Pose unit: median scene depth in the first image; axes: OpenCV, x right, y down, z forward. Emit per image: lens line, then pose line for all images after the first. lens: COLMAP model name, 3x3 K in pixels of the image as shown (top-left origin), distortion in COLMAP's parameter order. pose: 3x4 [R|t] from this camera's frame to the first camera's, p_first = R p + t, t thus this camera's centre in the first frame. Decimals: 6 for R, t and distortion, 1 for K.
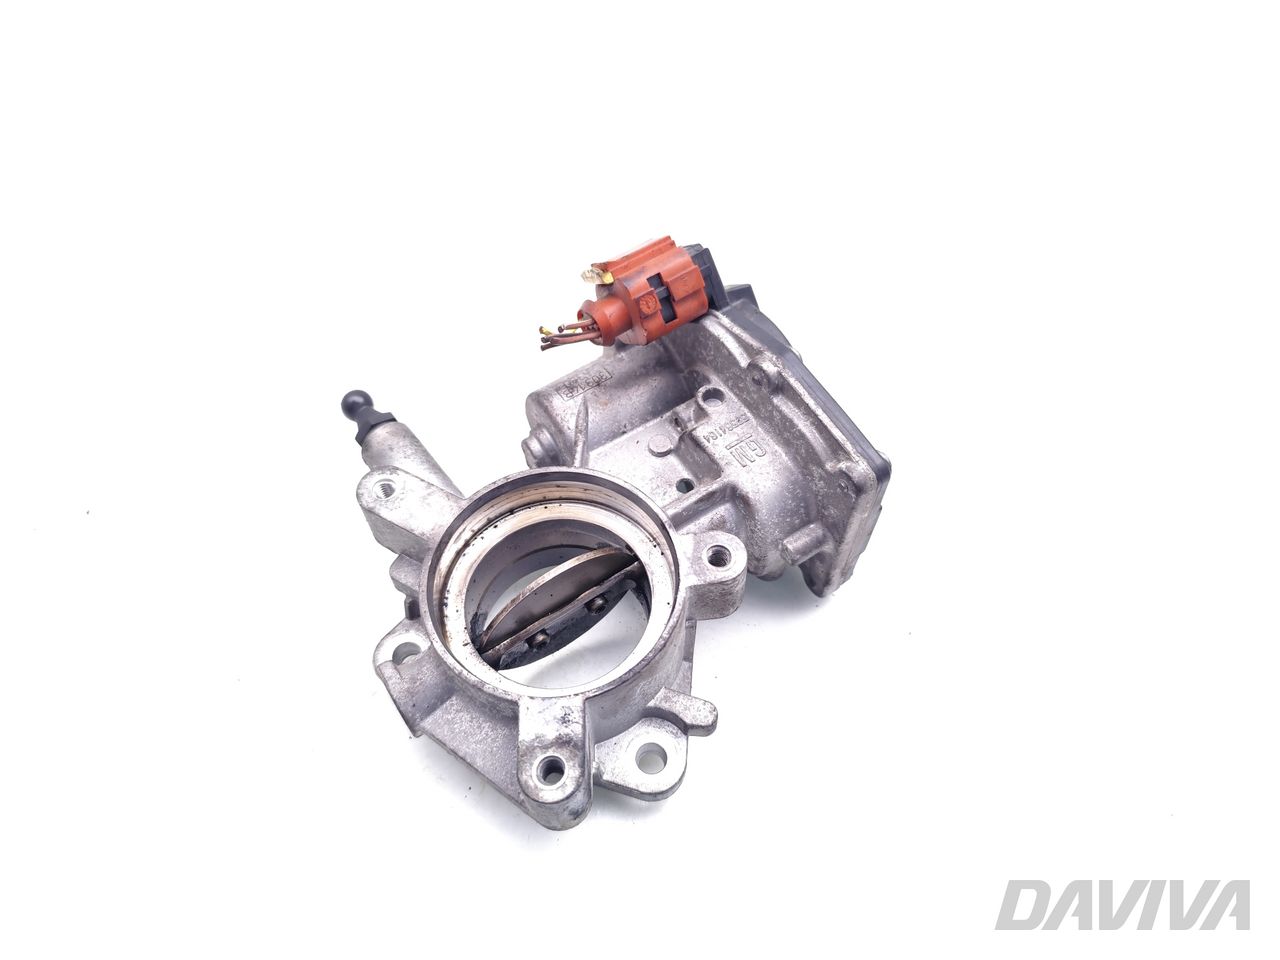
lens RADIAL K [[870.8, 0, 642.8], [0, 870.8, 482.4], [0, 0, 1]] dist [0.007115, 0.000469]
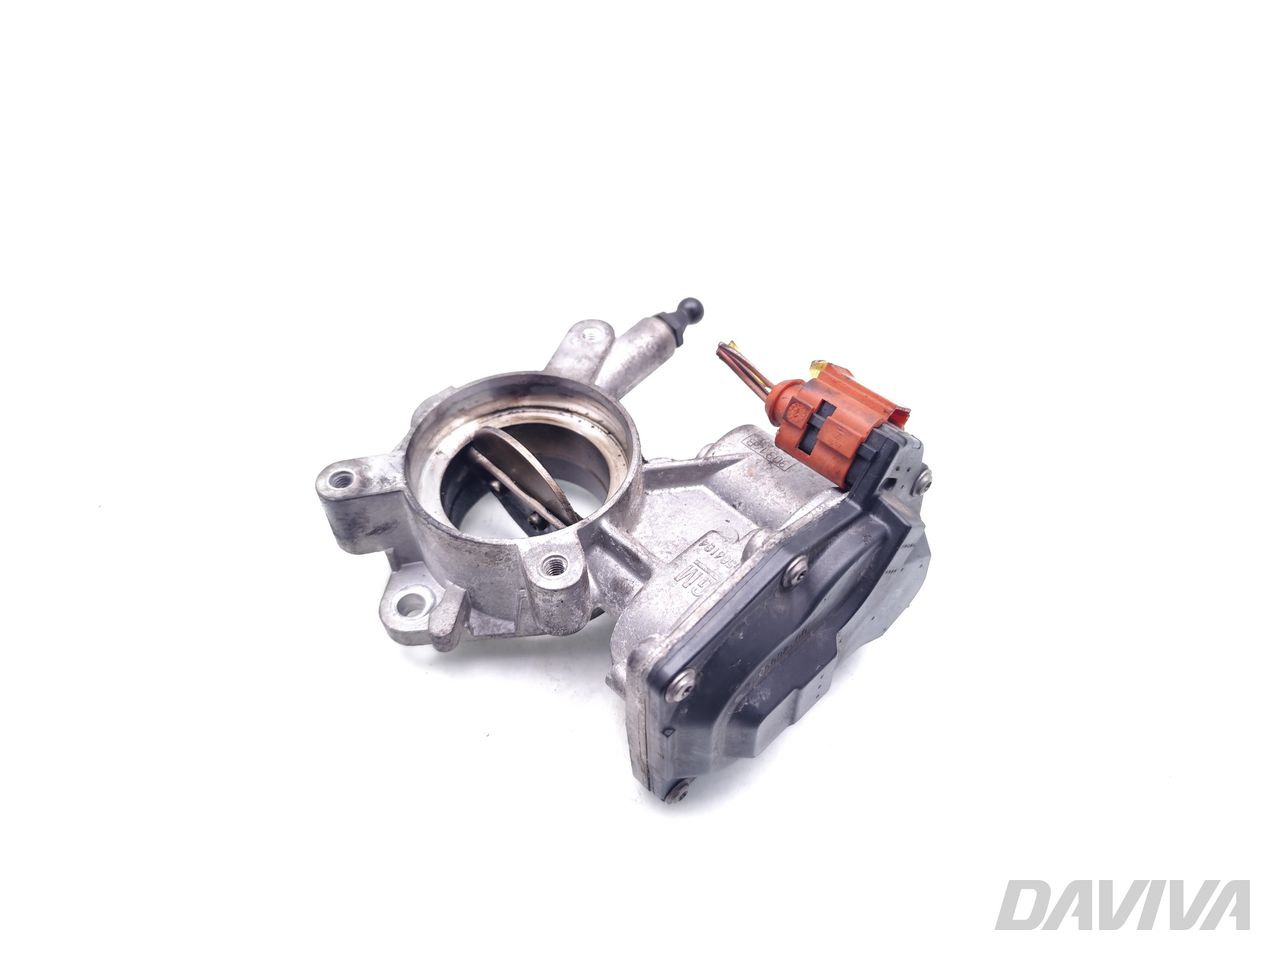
lens RADIAL K [[870.8, 0, 642.8], [0, 870.8, 482.4], [0, 0, 1]] dist [0.007115, 0.000469]
pose [[0.187580, 0.751157, -0.632911, 0.601366], [-0.814525, 0.479071, 0.327169, -0.332111], [0.548965, 0.454152, 0.701701, 0.293641]]
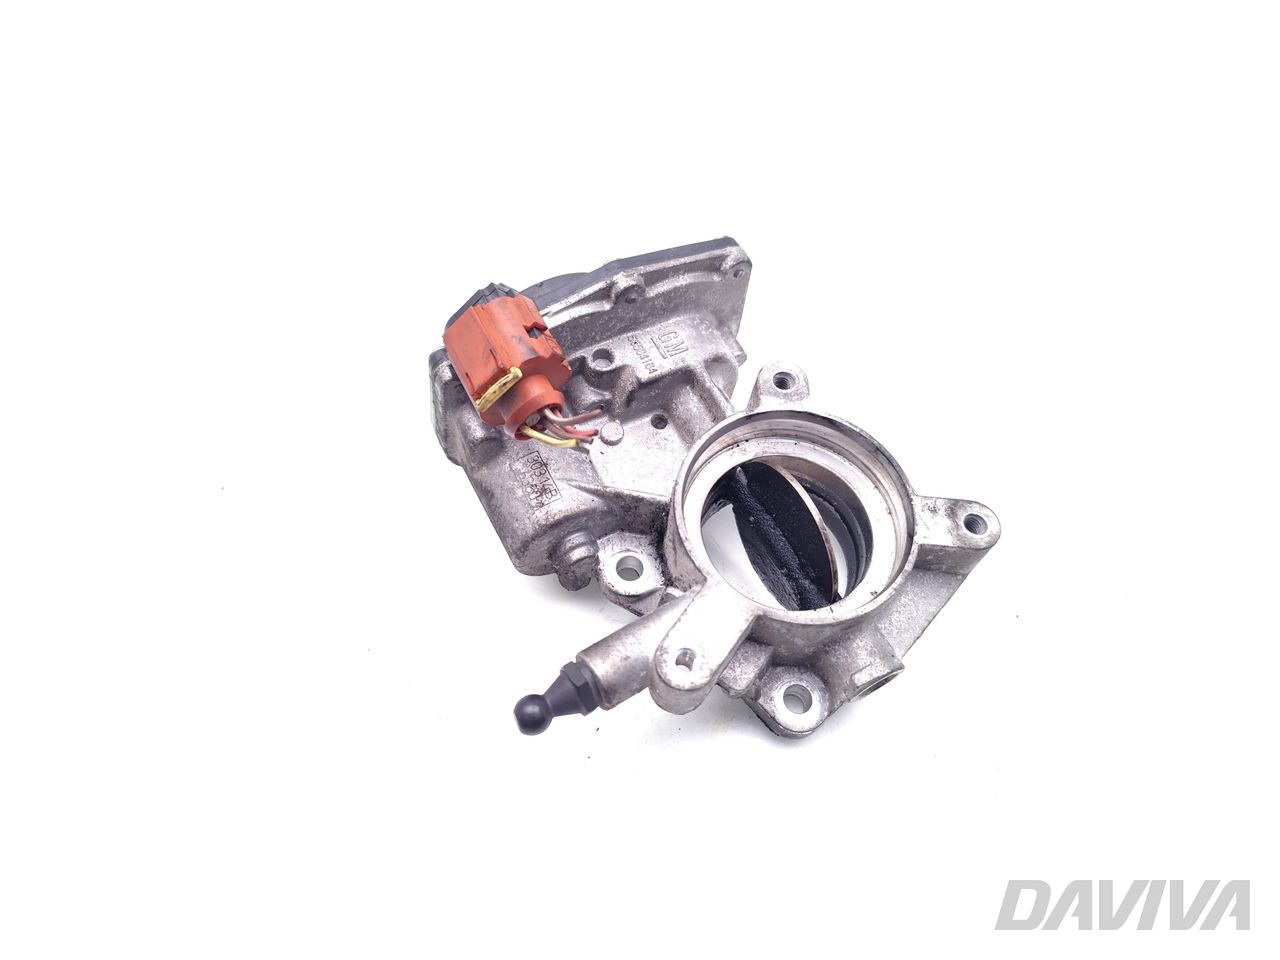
lens RADIAL K [[870.8, 0, 642.8], [0, 870.8, 482.4], [0, 0, 1]] dist [0.007115, 0.000469]
pose [[0.121781, -0.863484, 0.489454, -0.565306], [0.795860, 0.379618, 0.471696, -0.510616], [-0.593108, 0.332093, 0.733442, 0.283983]]
